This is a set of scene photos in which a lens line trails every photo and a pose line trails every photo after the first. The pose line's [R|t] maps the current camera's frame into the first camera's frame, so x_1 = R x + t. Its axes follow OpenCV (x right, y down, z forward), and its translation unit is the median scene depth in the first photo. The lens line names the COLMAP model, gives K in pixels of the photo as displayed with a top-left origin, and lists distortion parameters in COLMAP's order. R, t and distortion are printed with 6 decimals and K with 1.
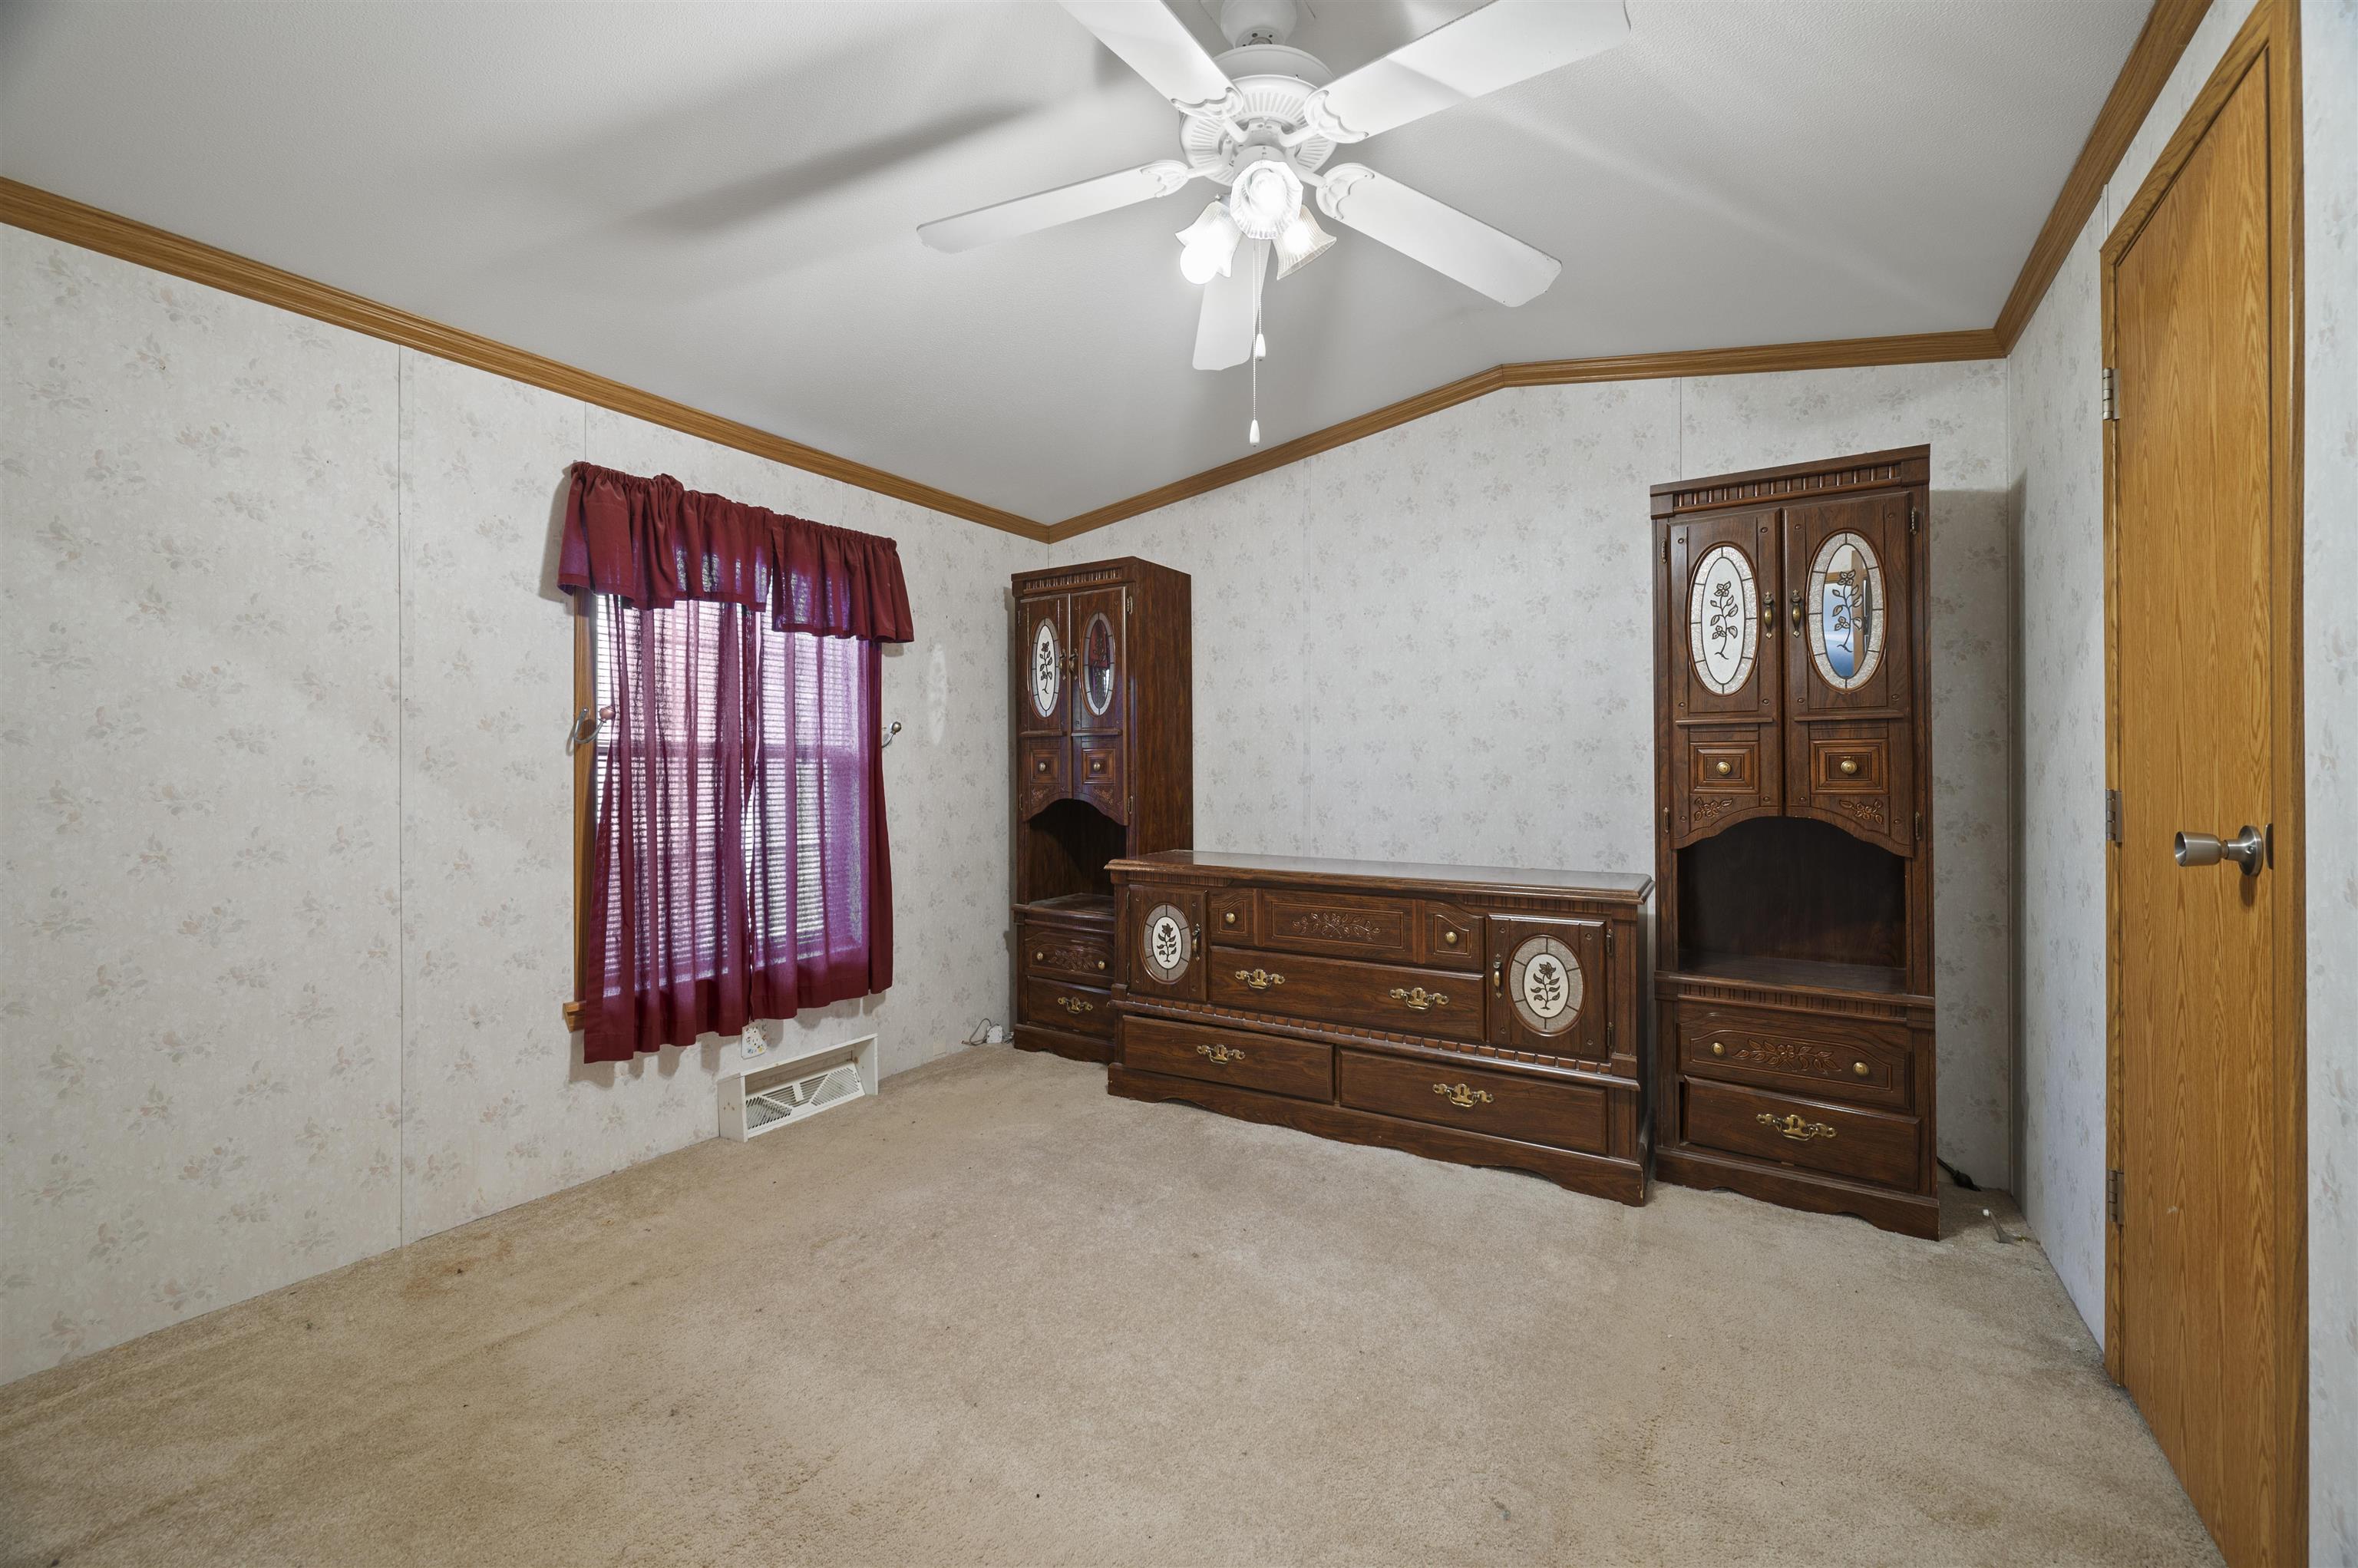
lens RADIAL K [[946.5, 0, 1179.0], [0, 946.5, 784.0], [0, 0, 1]] dist [0.000239, 0.000014]
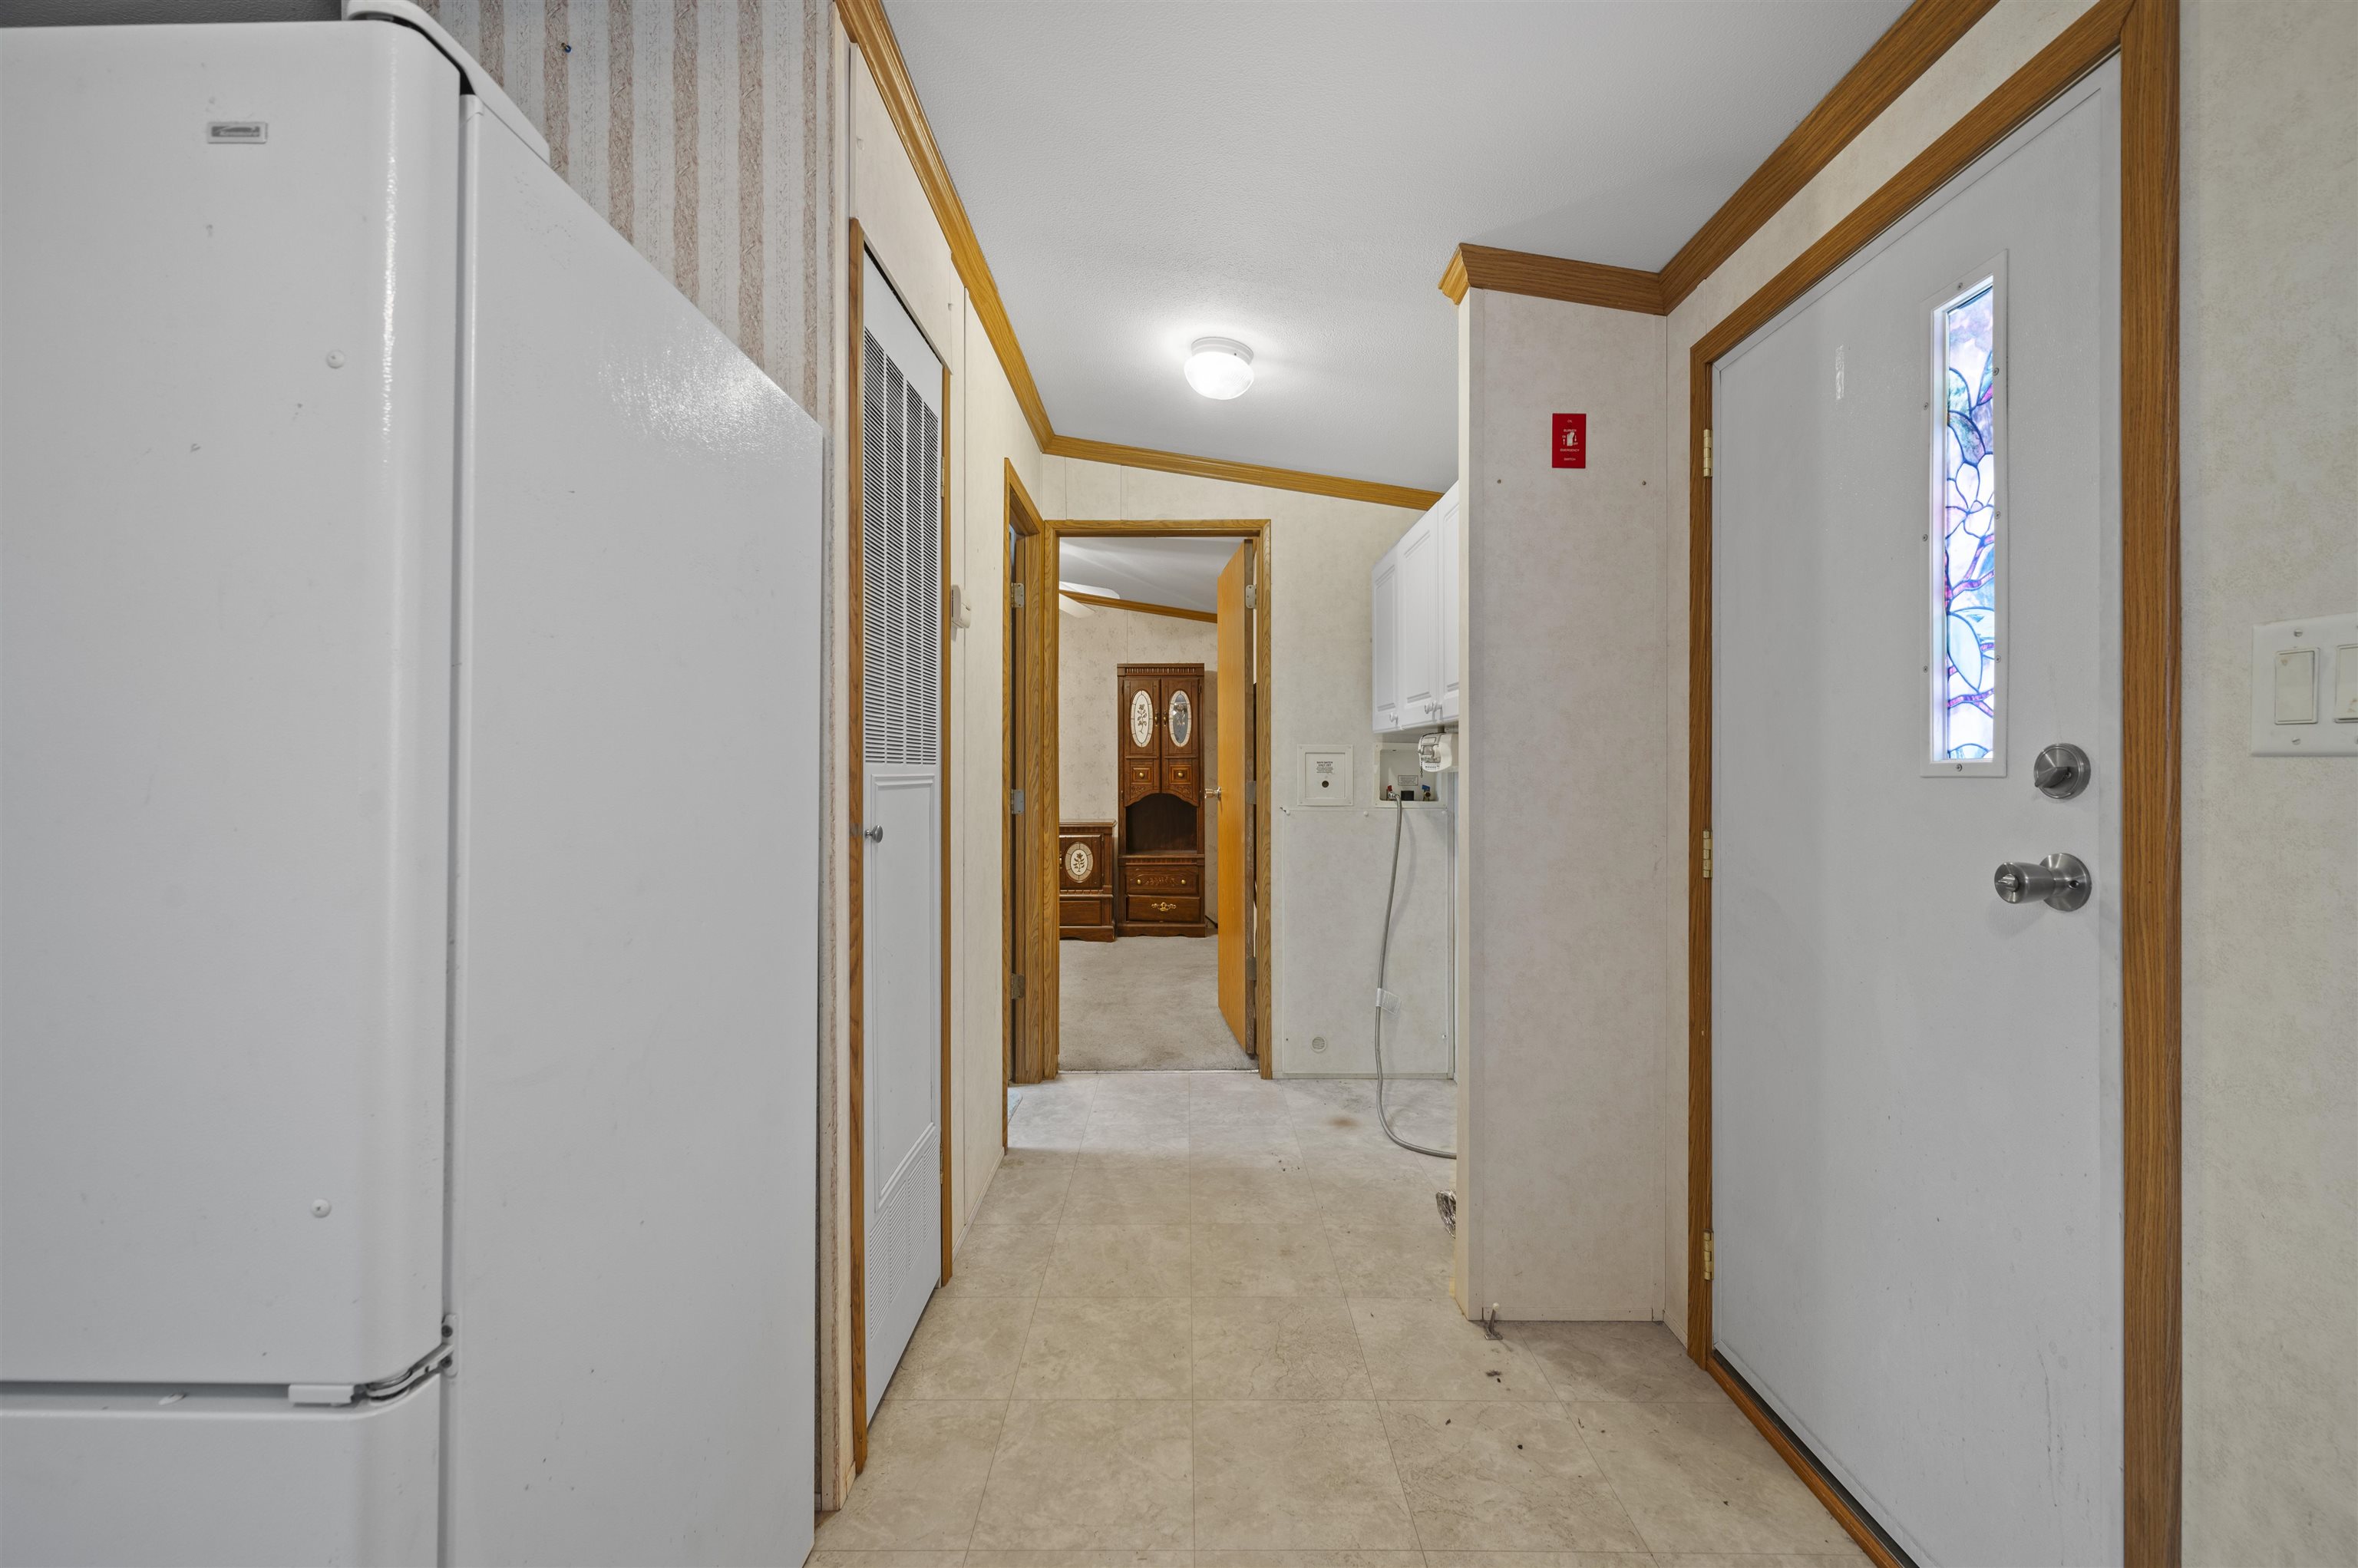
lens RADIAL K [[971.3, 0, 1177.5], [0, 971.3, 773.8], [0, 0, 1]] dist [-0.001194, -0.000319]
pose [[0.855836, 0.002941, 0.517239, -0.734688], [-0.003067, 0.999995, -0.000611, -0.018404], [-0.517238, -0.001064, 0.855841, -1.359502]]
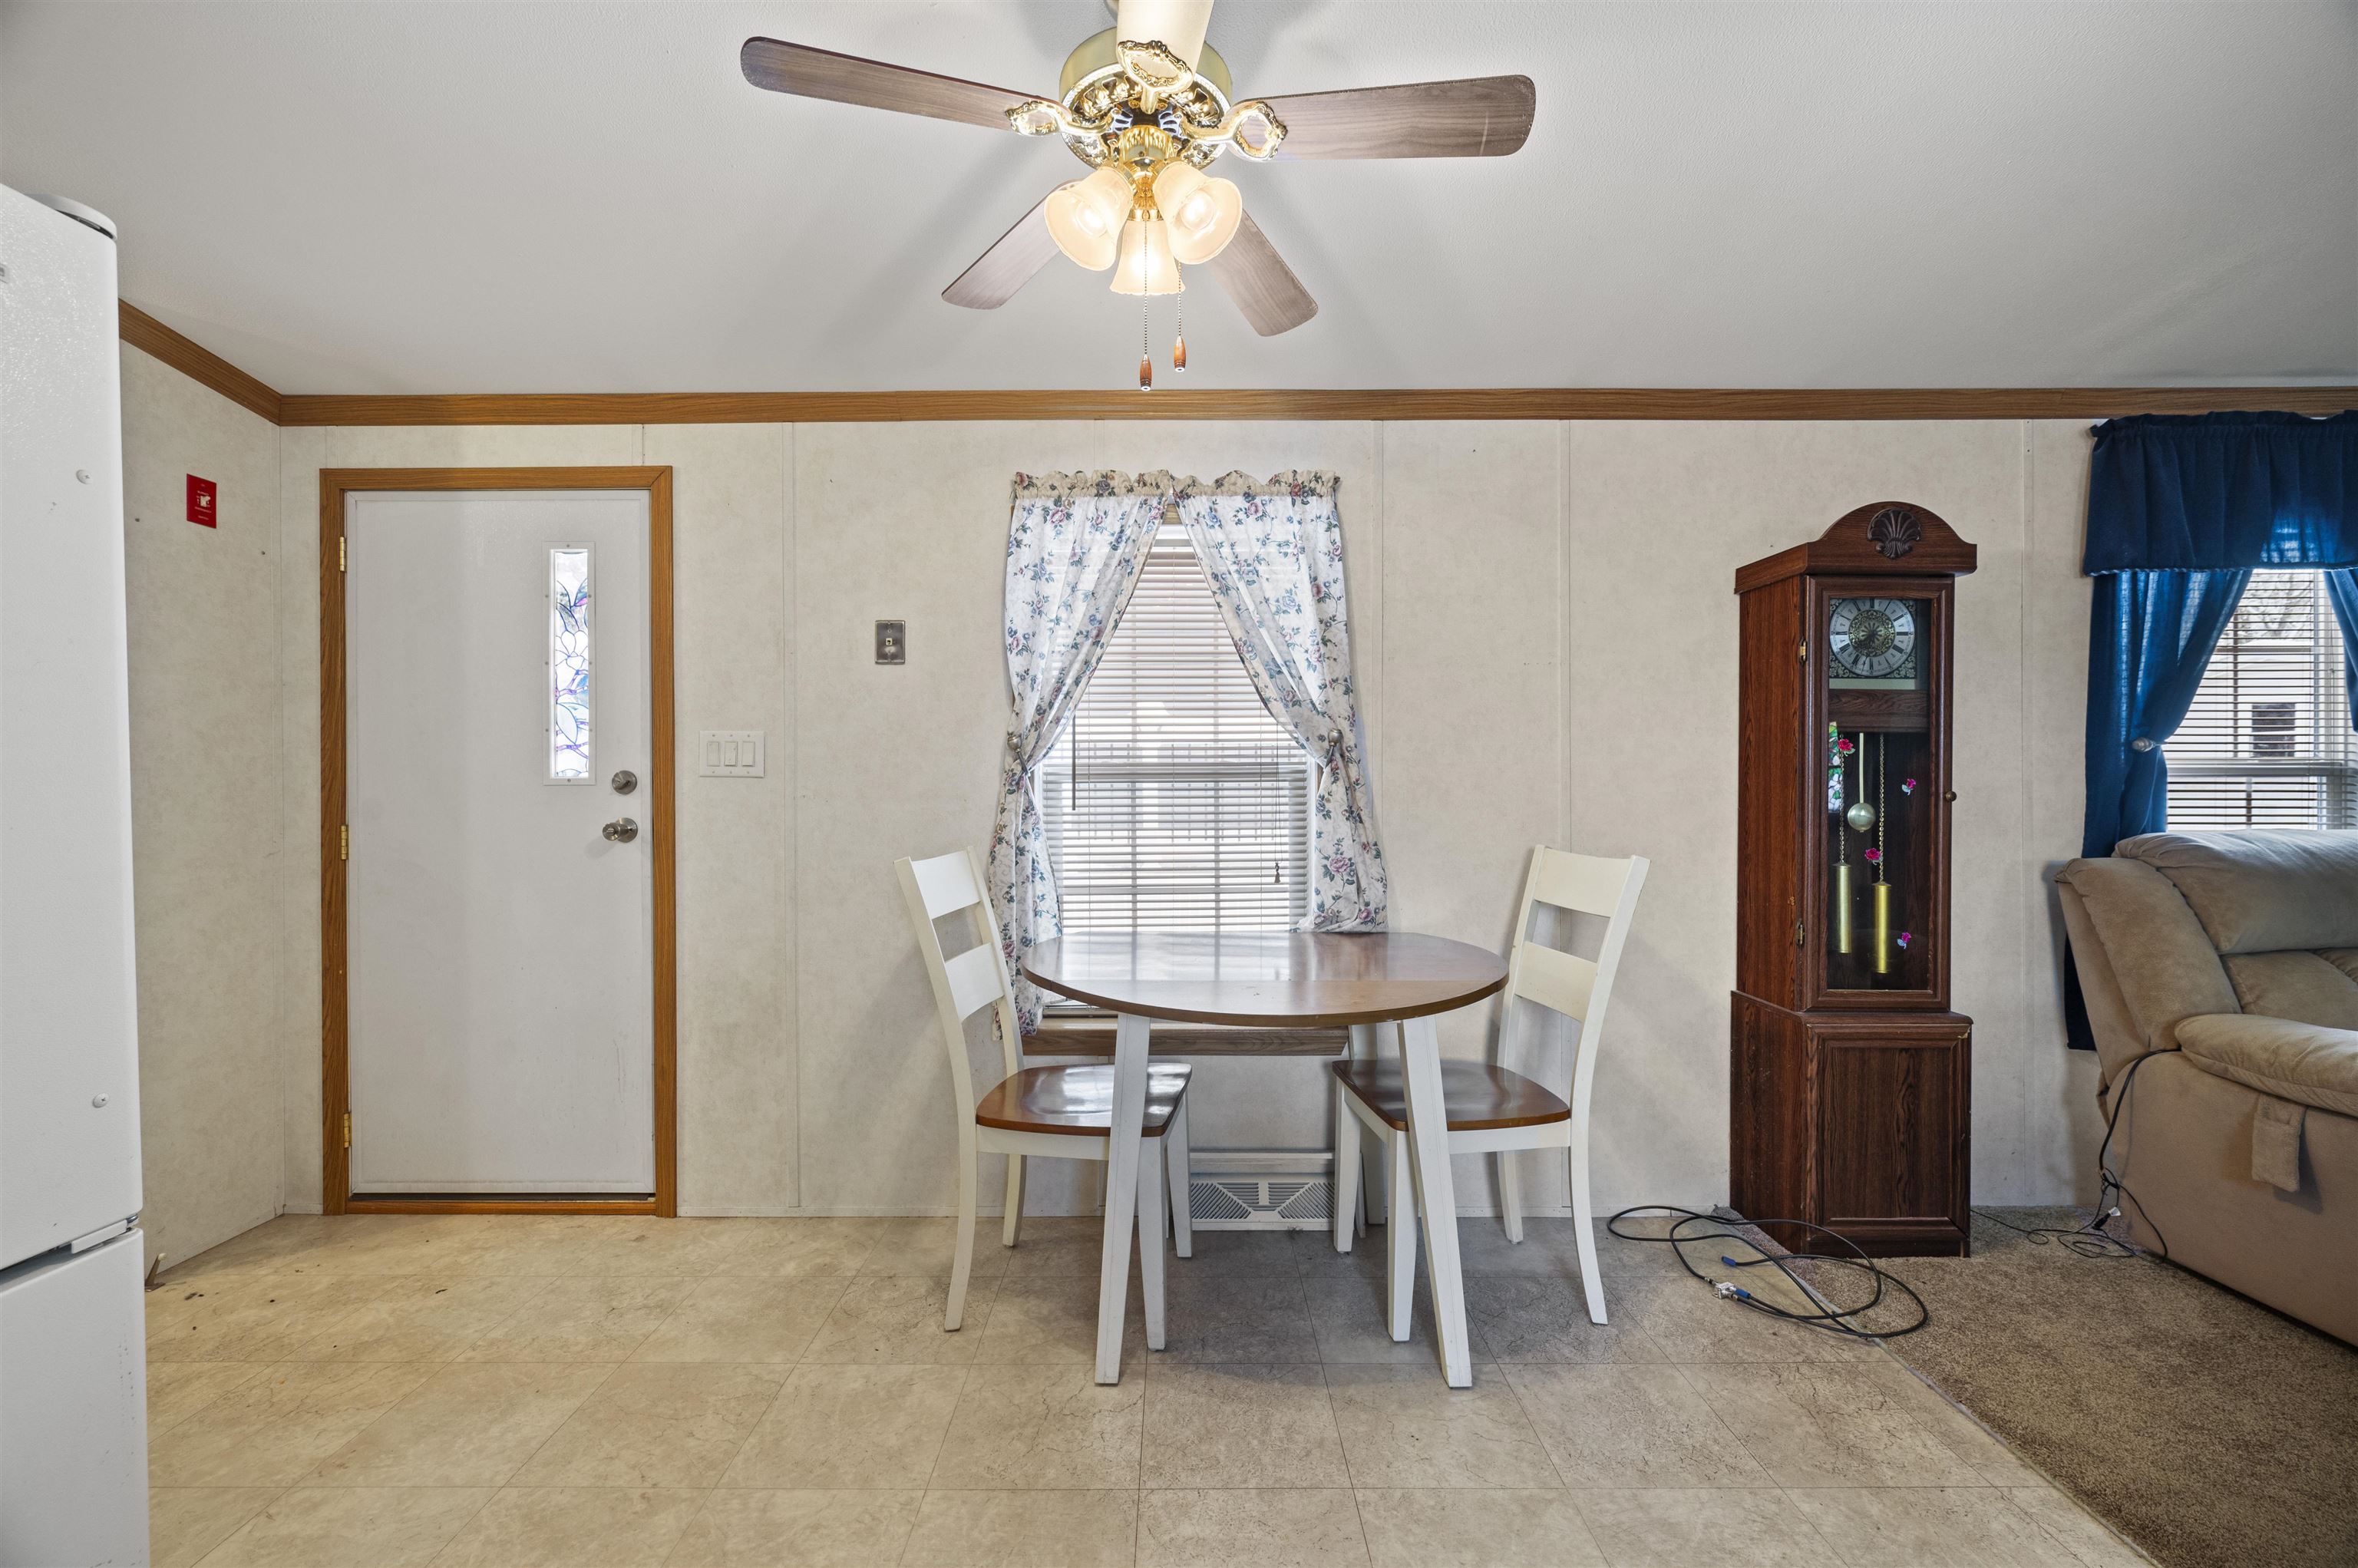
lens RADIAL K [[944.2, 0, 1183.0], [0, 944.2, 778.2], [0, 0, 1]] dist [0.000308, -0.000116]
pose [[-0.524384, 0.008615, 0.851438, -1.362091], [0.005690, 0.999962, -0.006613, -0.015301], [-0.851463, 0.001377, -0.524413, -1.155493]]
